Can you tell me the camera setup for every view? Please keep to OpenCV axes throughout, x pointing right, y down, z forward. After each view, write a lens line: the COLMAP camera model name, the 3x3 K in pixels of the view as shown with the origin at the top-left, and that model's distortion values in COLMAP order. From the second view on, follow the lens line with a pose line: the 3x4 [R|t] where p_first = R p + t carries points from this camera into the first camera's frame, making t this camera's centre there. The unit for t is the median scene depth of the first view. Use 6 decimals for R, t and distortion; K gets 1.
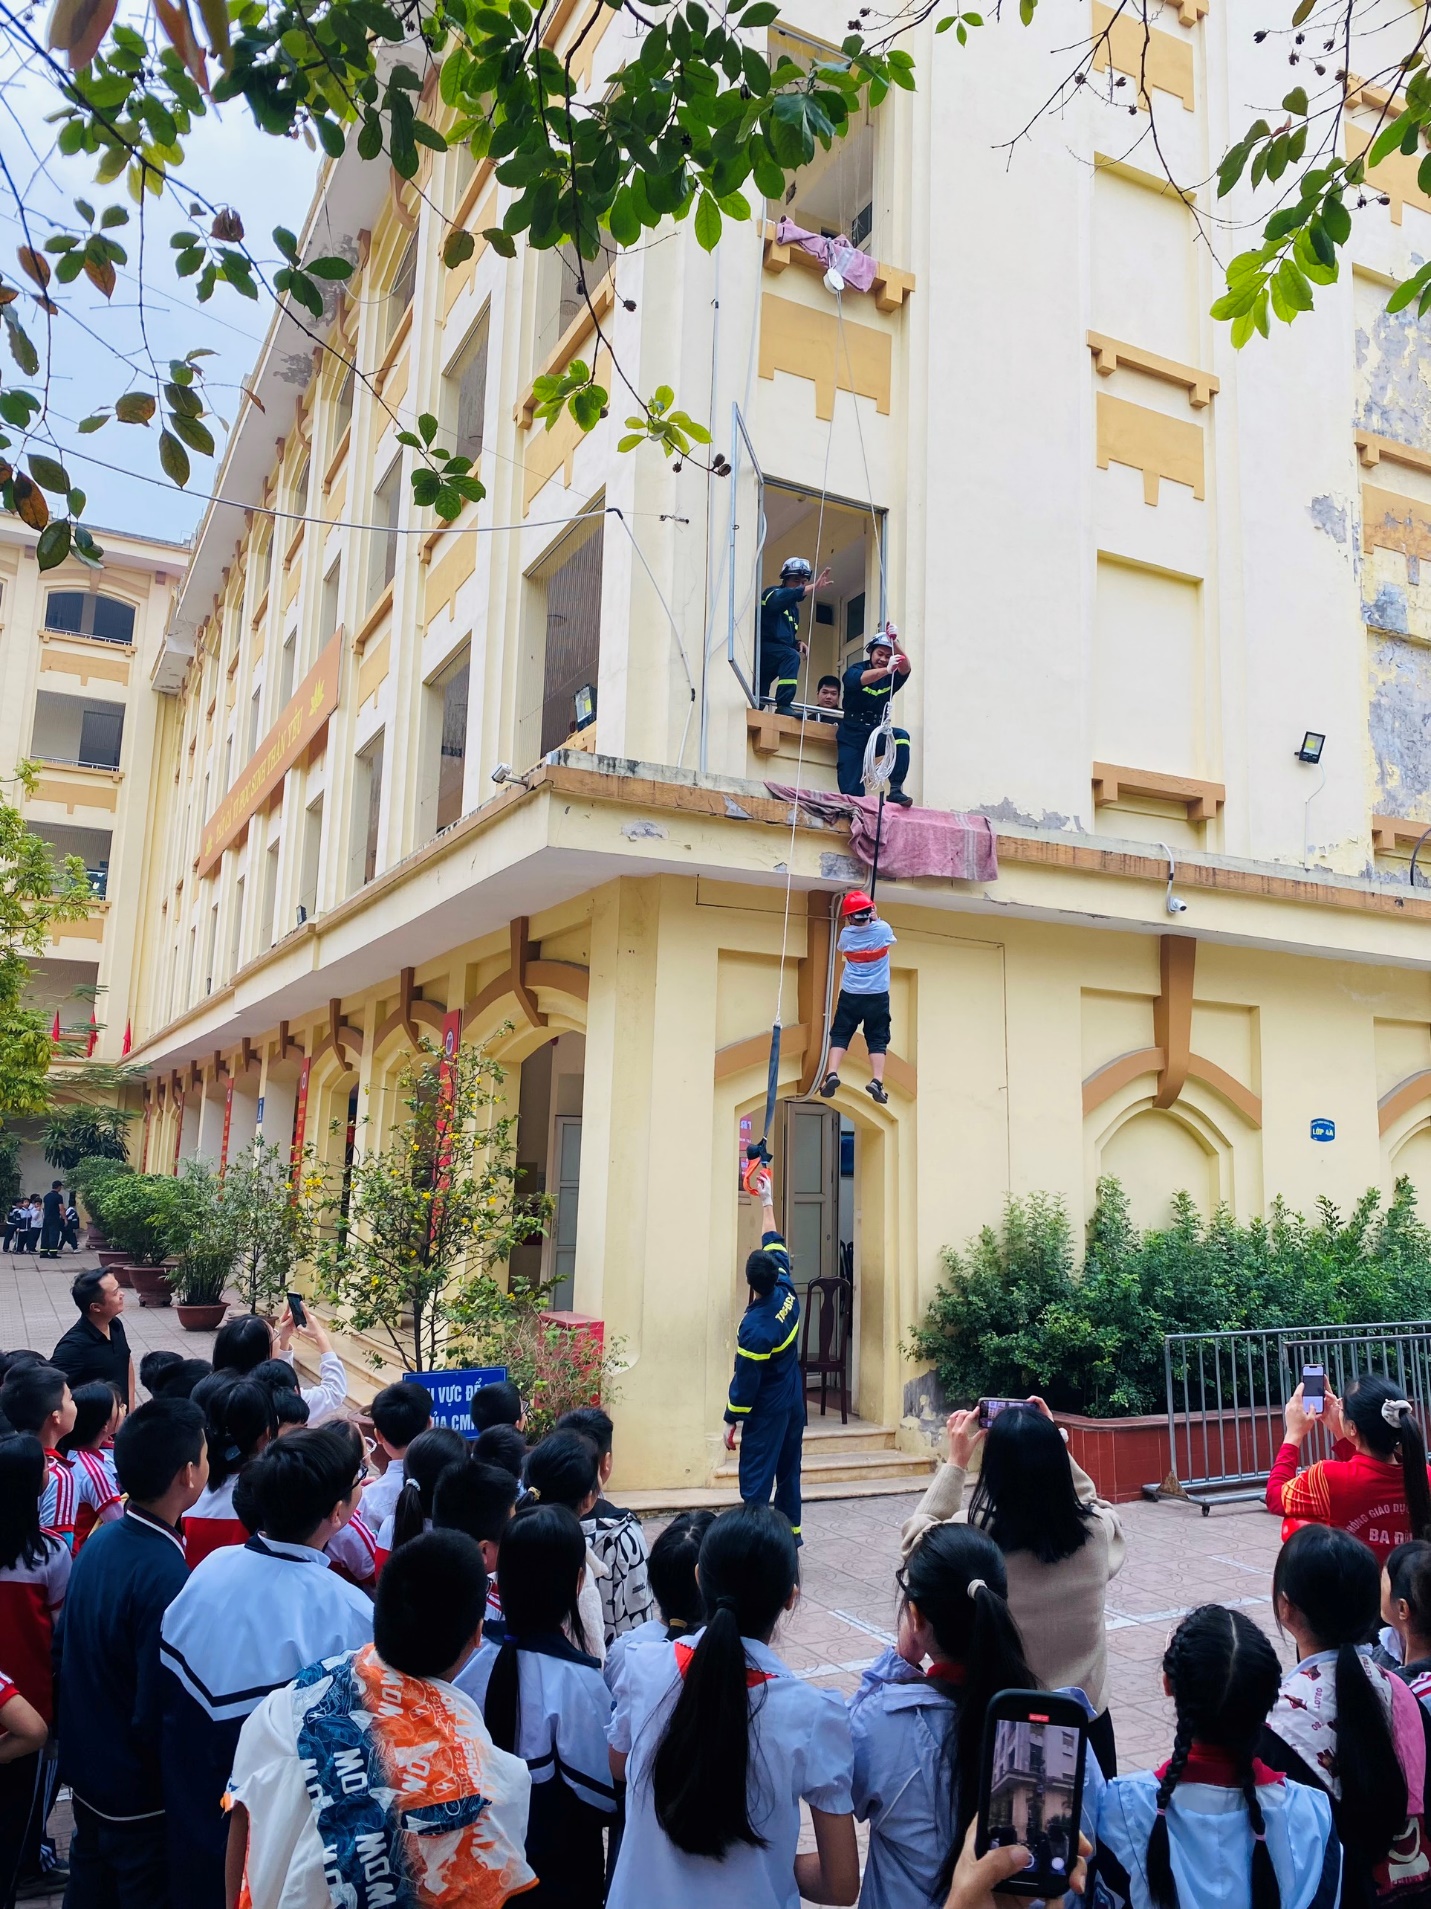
lens RADIAL K [[1428.1, 0, 737.5], [0, 1428.1, 926.2], [0, 0, 1]] dist [0.025037, -0.045302]
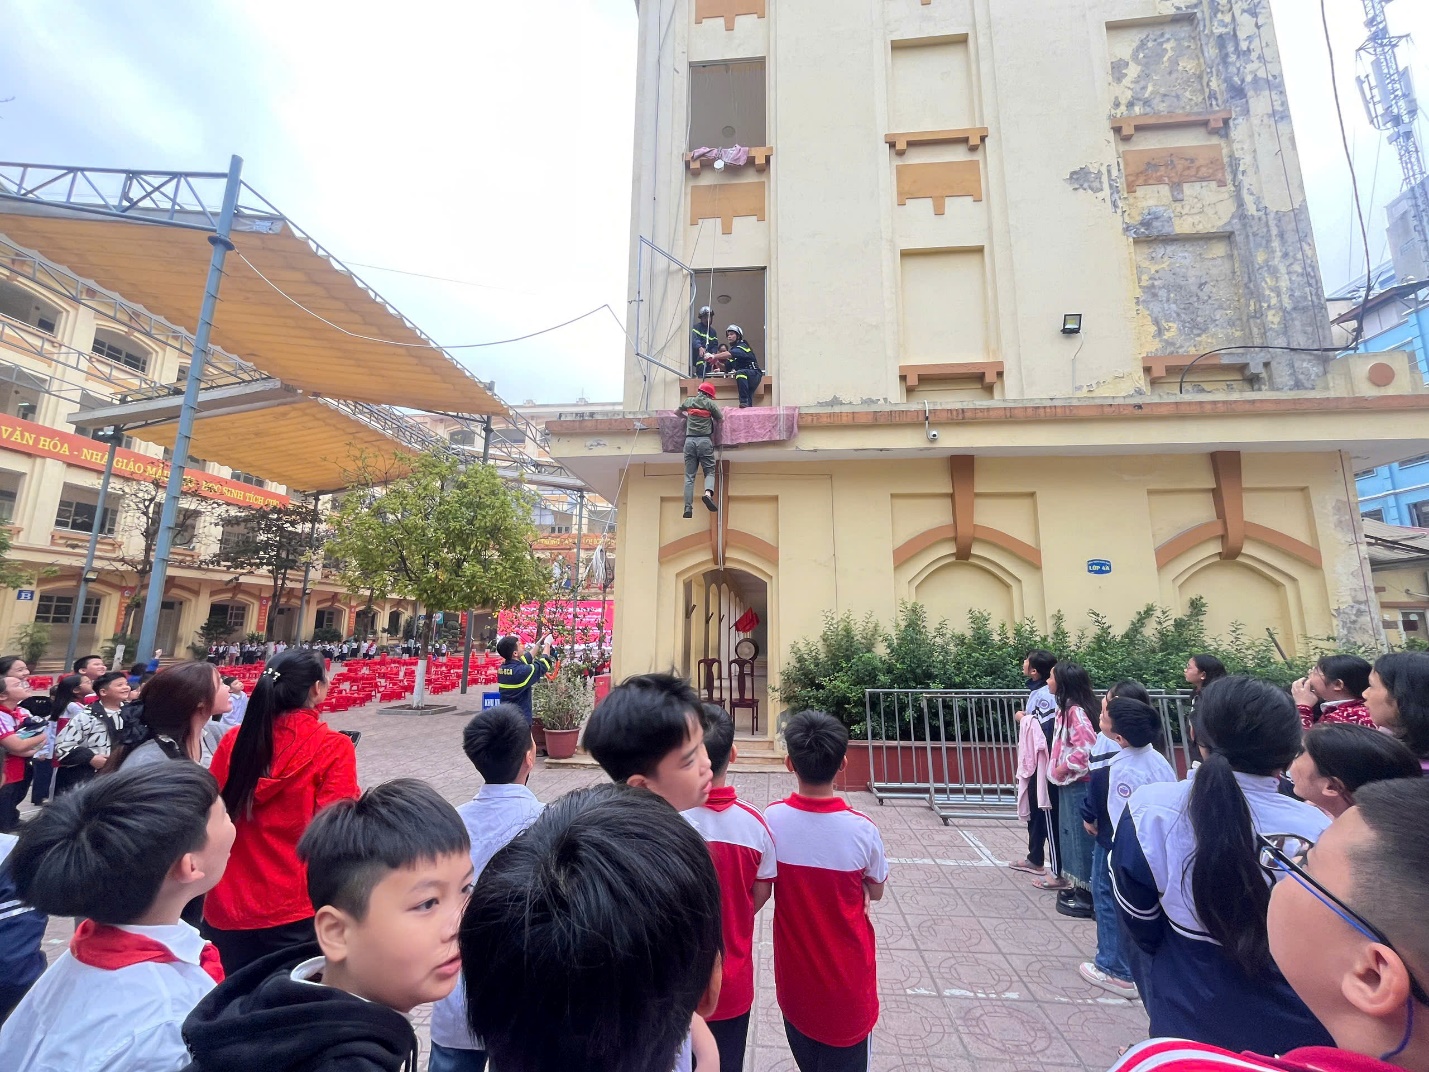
lens RADIAL K [[570.5, 0, 714.2], [0, 570.5, 528.4], [0, 0, 1]] dist [-0.001796, -0.001780]
pose [[0.842955, -0.115335, -0.525475, 0.385088], [0.104595, 0.993246, -0.050214, 0.089381], [0.527718, -0.012634, 0.849326, 0.274984]]
